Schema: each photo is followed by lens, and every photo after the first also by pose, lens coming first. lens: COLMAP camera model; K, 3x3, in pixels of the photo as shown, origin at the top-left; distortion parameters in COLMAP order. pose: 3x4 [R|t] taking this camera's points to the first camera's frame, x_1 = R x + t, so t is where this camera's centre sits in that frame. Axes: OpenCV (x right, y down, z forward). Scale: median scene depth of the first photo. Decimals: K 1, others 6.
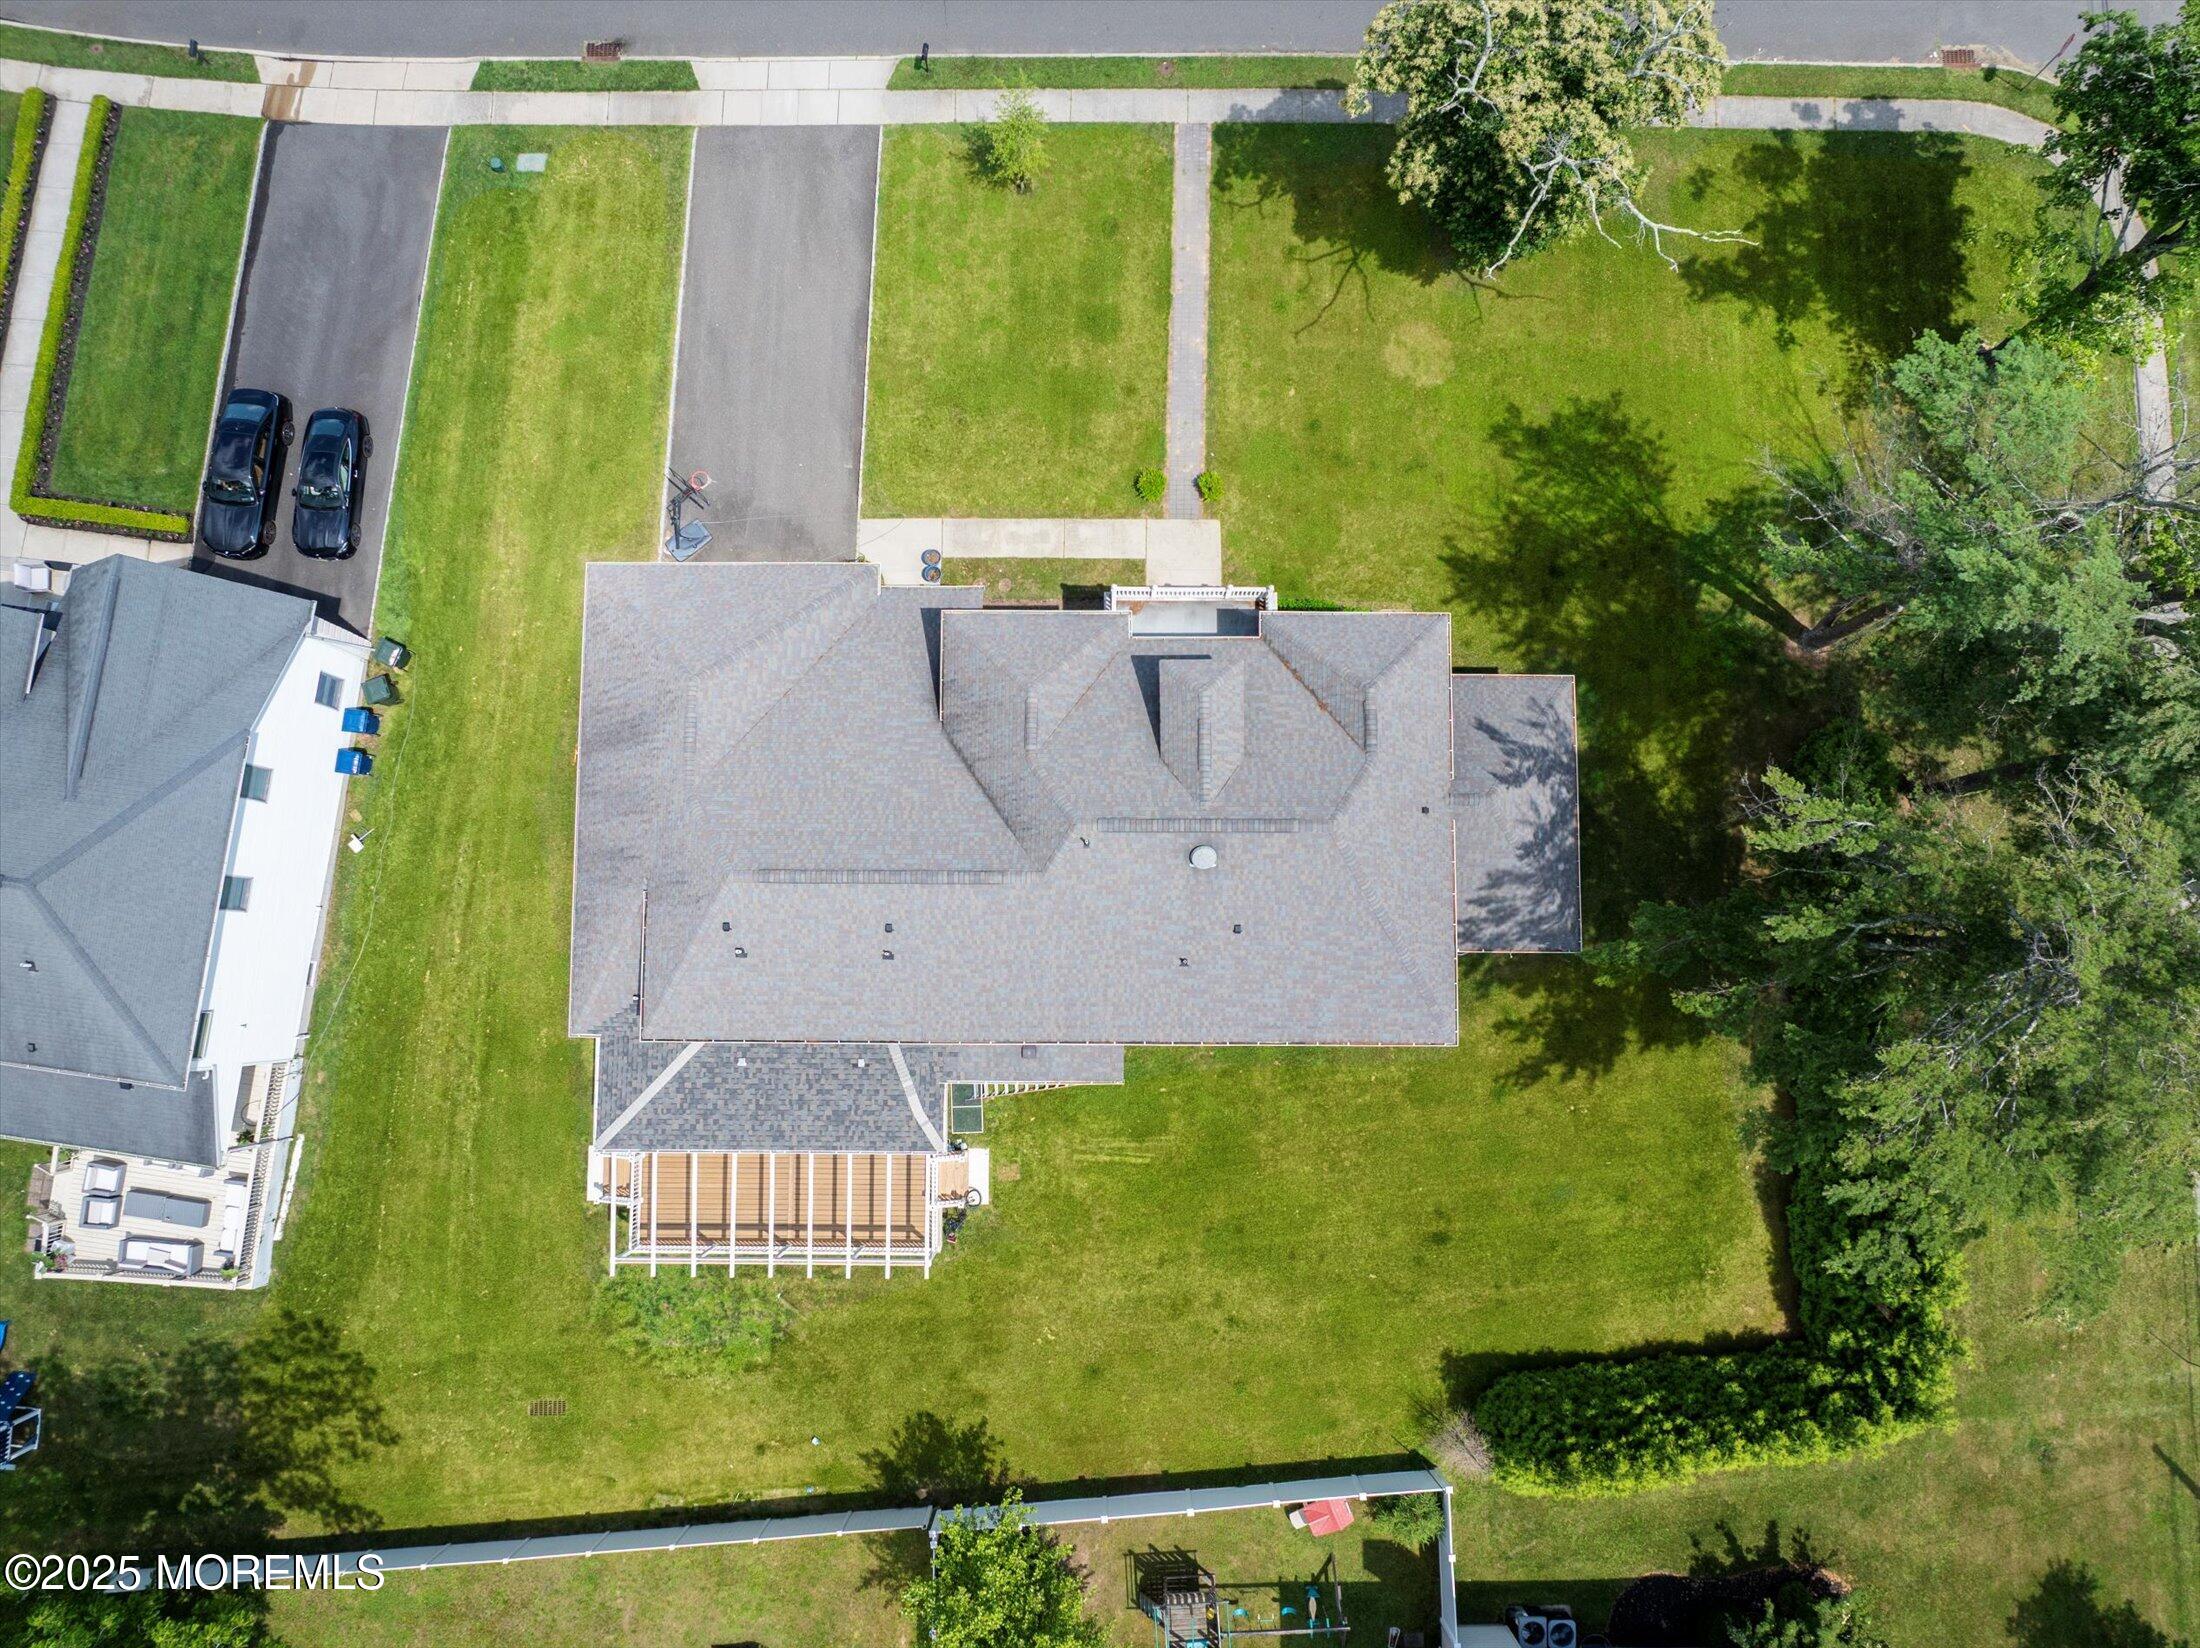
lens RADIAL K [[1609.1, 0, 1104.7], [0, 1609.1, 812.3], [0, 0, 1]] dist [-0.037146, 0.001759]
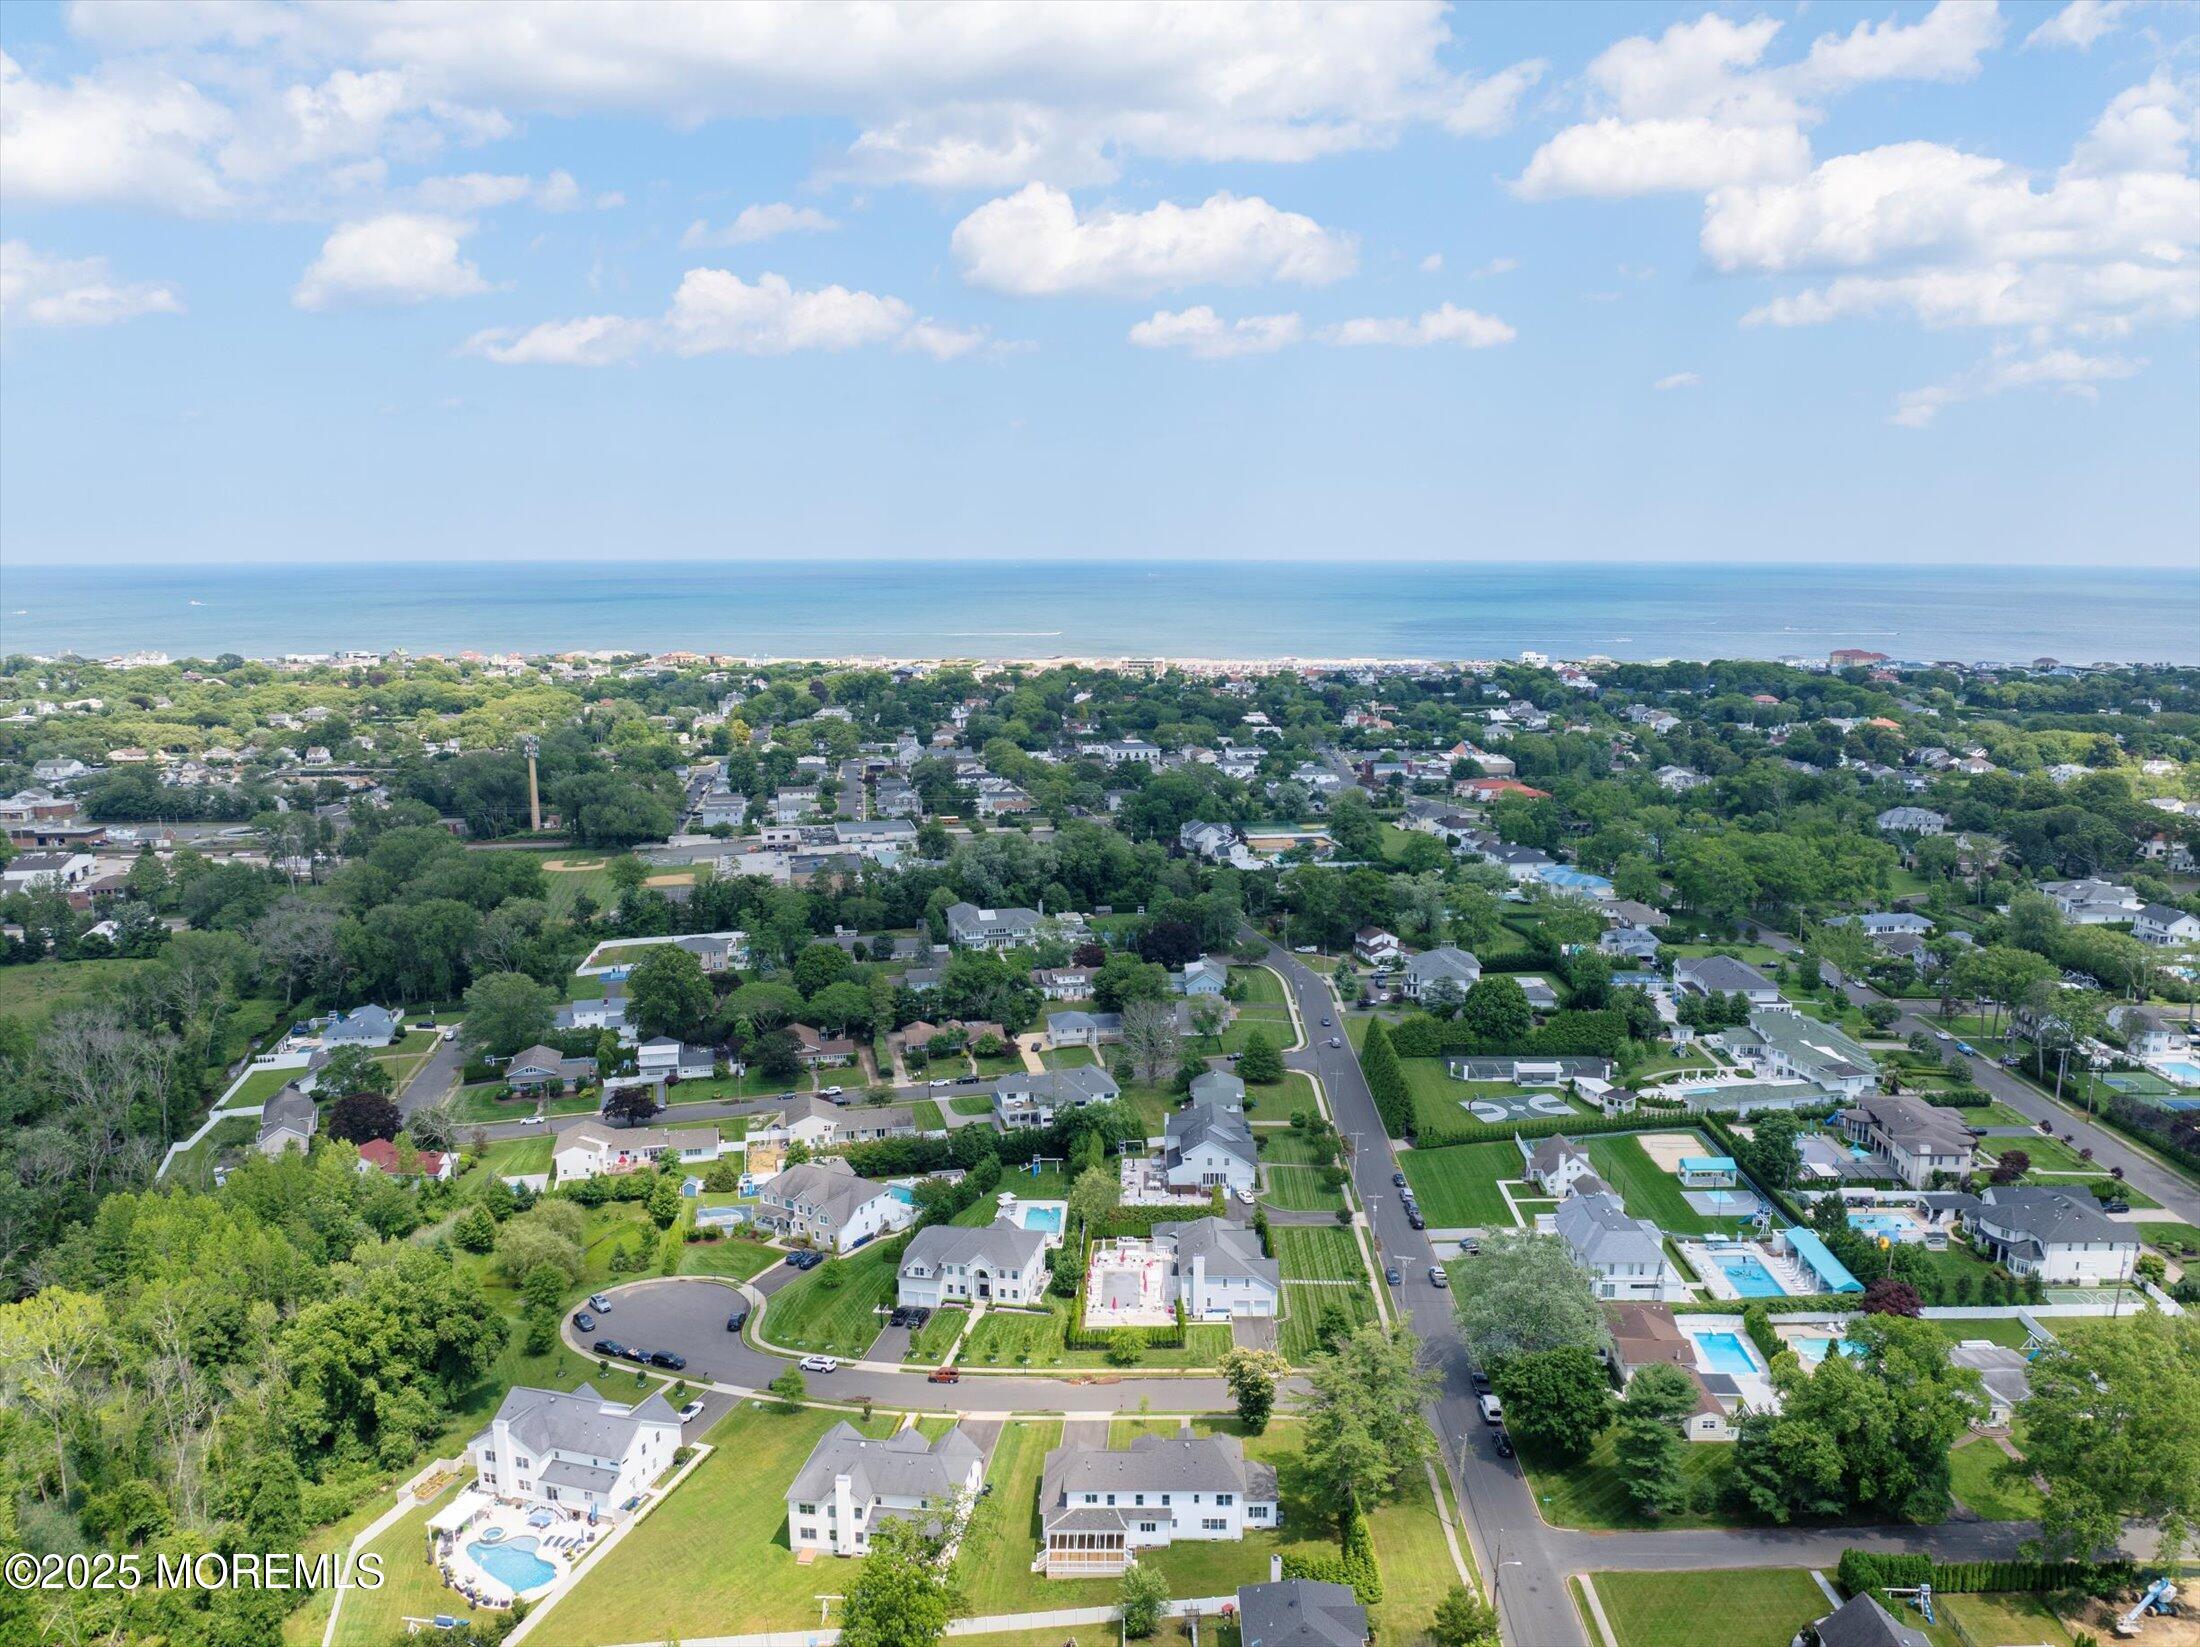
lens RADIAL K [[1639.8, 0, 1148.4], [0, 1639.8, 872.6], [0, 0, 1]] dist [-0.008502, -0.061216]
pose [[0.999998, -0.001741, 0.000200, -0.040988], [0.000693, 0.287863, -0.957671, 3.271324], [0.001610, 0.957670, 0.287864, -1.602719]]
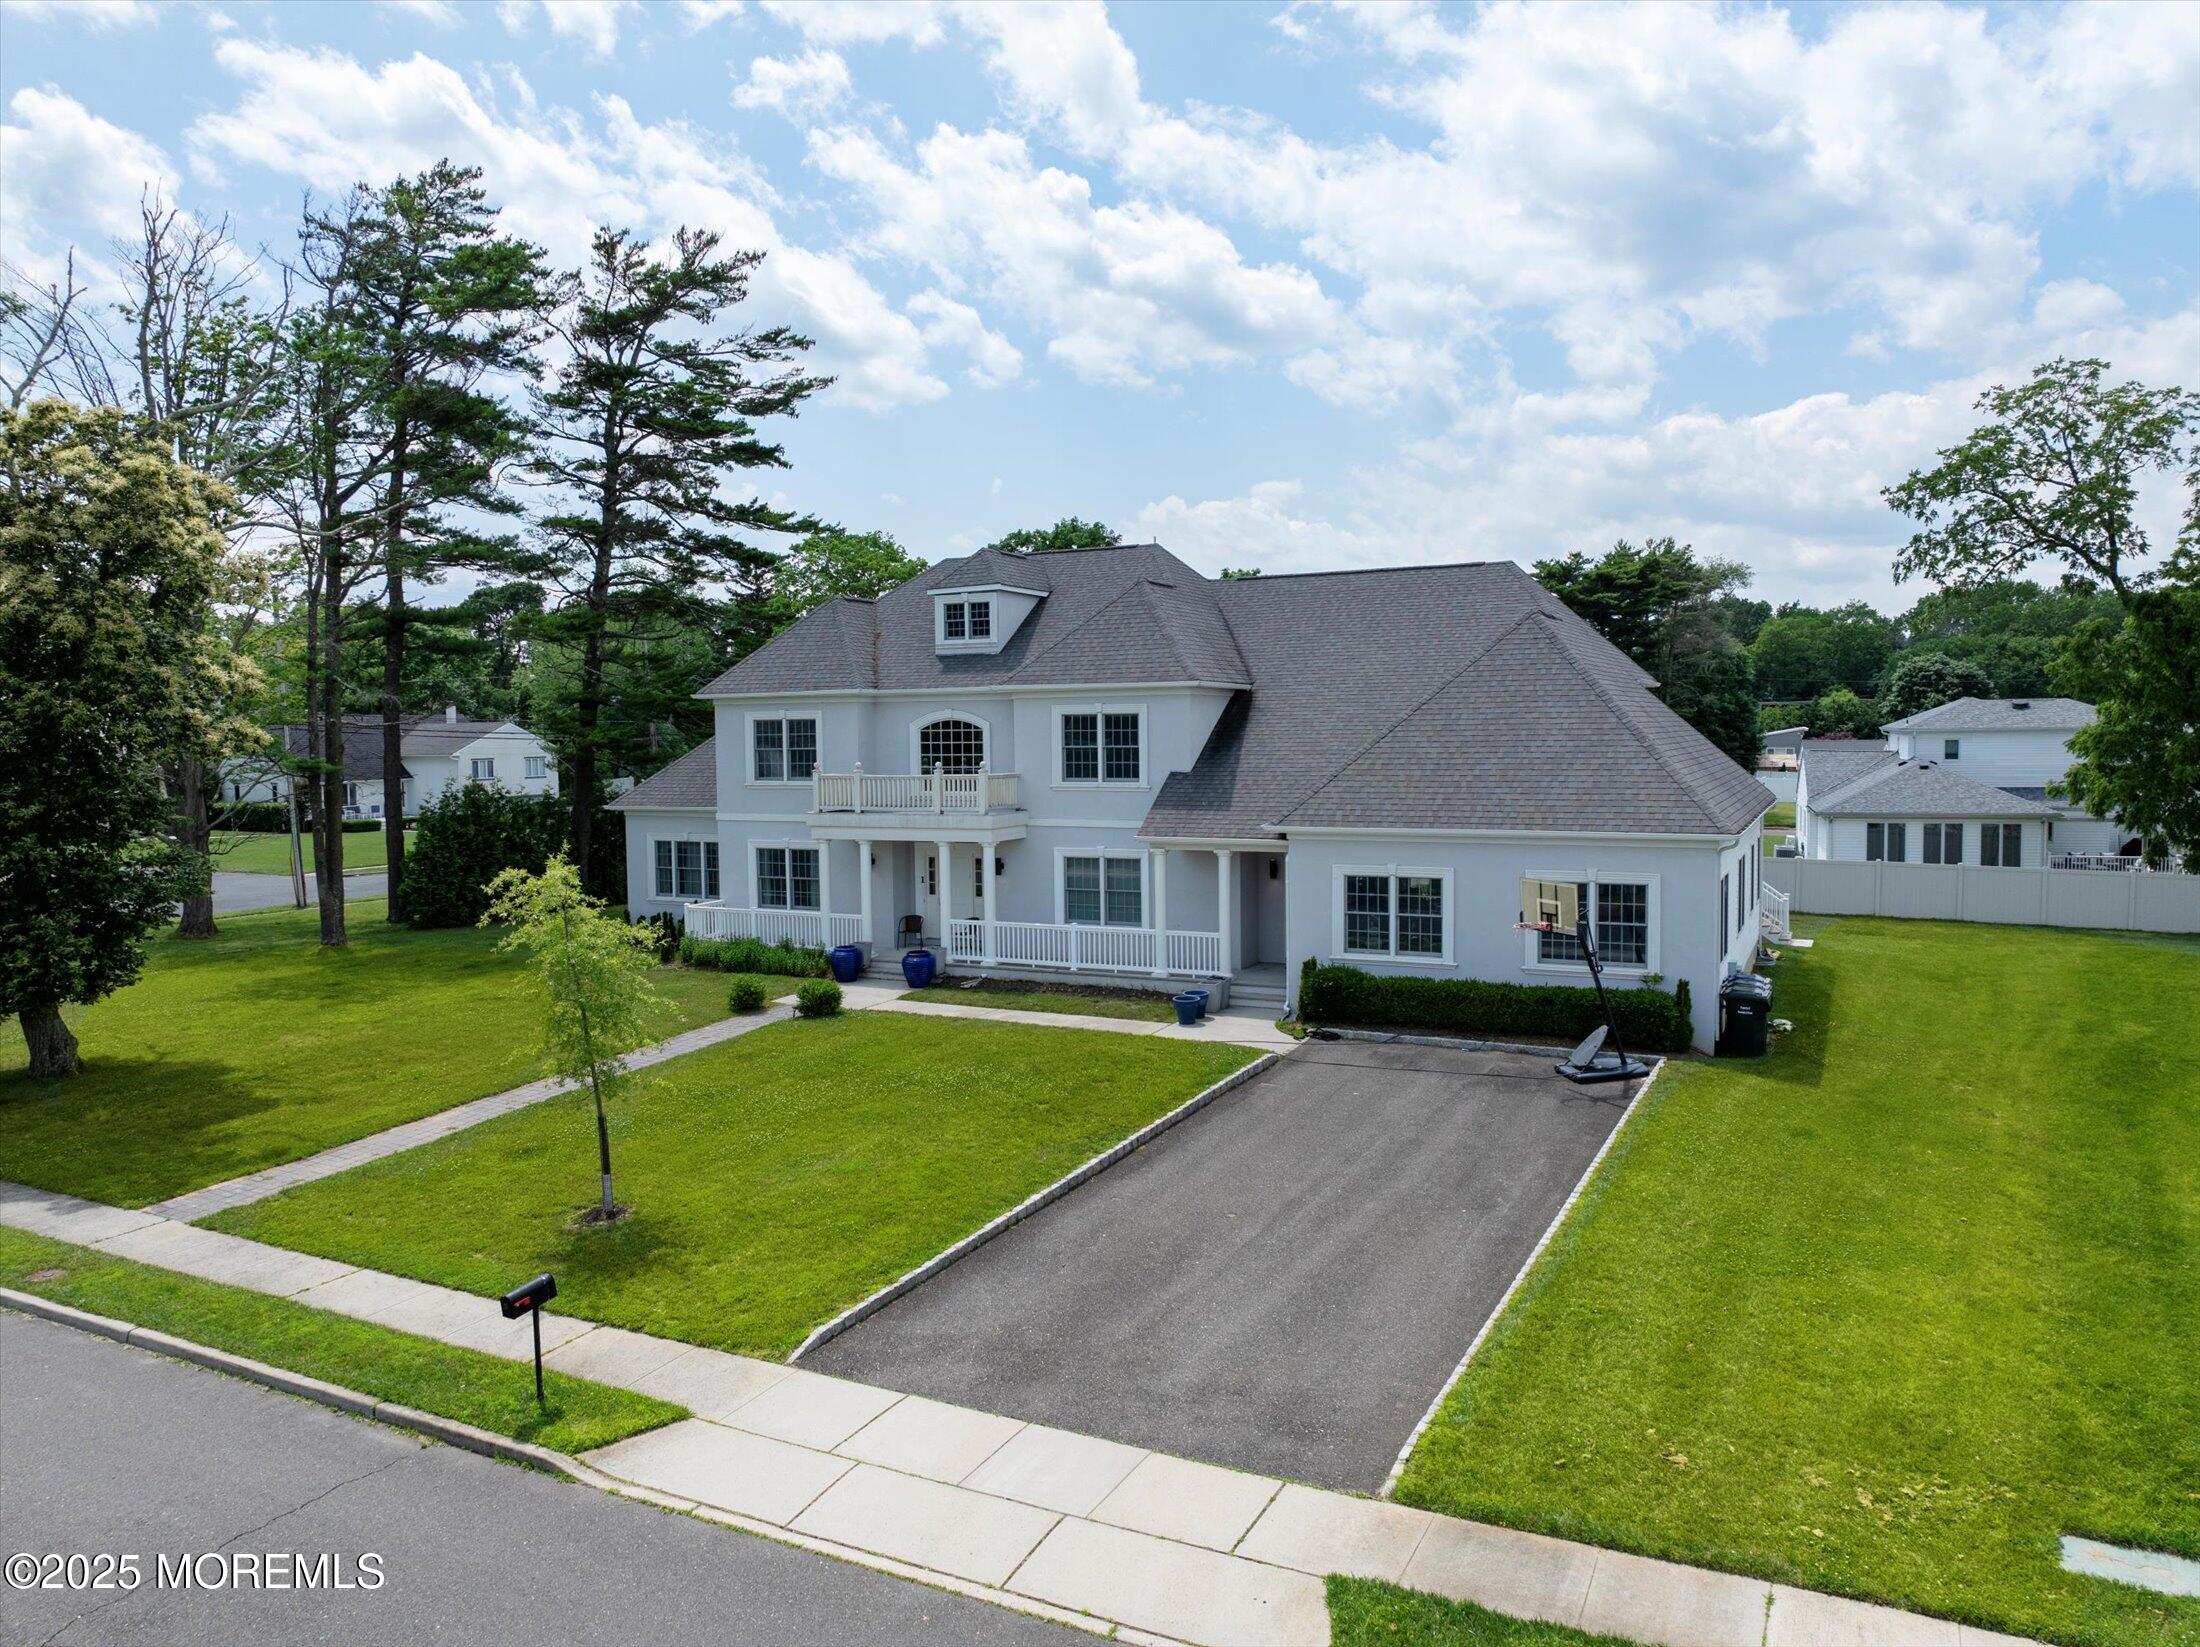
lens RADIAL K [[1552.3, 0, 1085.3], [0, 1552.3, 819.5], [0, 0, 1]] dist [-0.038219, 0.001835]
pose [[-0.892654, -0.019805, 0.450307, -0.325860], [0.448838, 0.052699, 0.892058, -0.683172], [-0.041398, 0.998414, -0.038153, 0.917896]]
